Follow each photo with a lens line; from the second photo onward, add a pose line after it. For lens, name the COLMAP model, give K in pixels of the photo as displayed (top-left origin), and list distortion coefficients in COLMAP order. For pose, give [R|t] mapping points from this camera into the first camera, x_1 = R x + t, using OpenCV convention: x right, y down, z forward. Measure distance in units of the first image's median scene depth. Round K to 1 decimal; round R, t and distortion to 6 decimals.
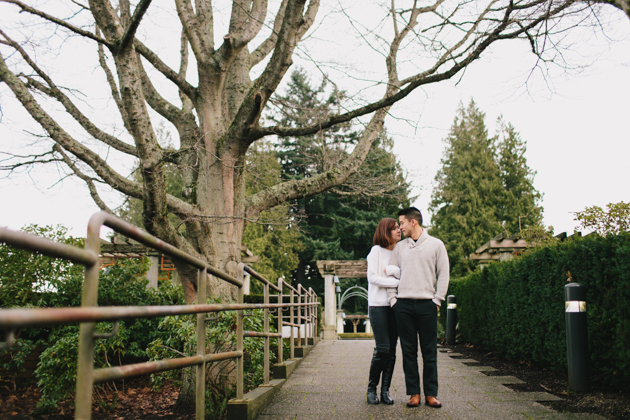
lens RADIAL K [[647.6, 0, 314.0], [0, 647.6, 210.2], [0, 0, 1]] dist [-0.050717, 0.000000]
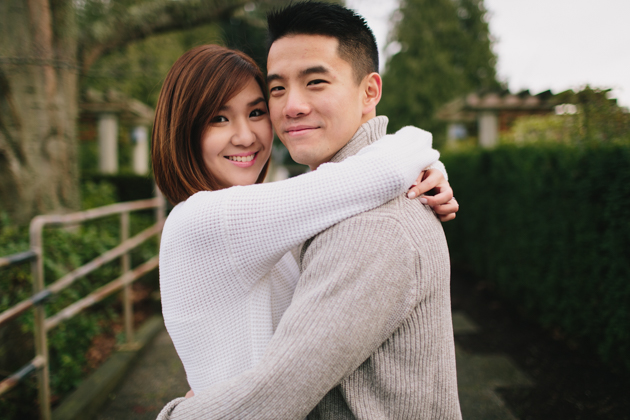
lens RADIAL K [[647.6, 0, 315.5], [0, 647.6, 212.2], [0, 0, 1]] dist [-0.050717, 0.000000]
pose [[0.996803, -0.016698, 0.078132, 0.061501], [-0.002302, 0.971508, 0.236996, 0.006092], [-0.079863, -0.236418, 0.968364, 0.397176]]
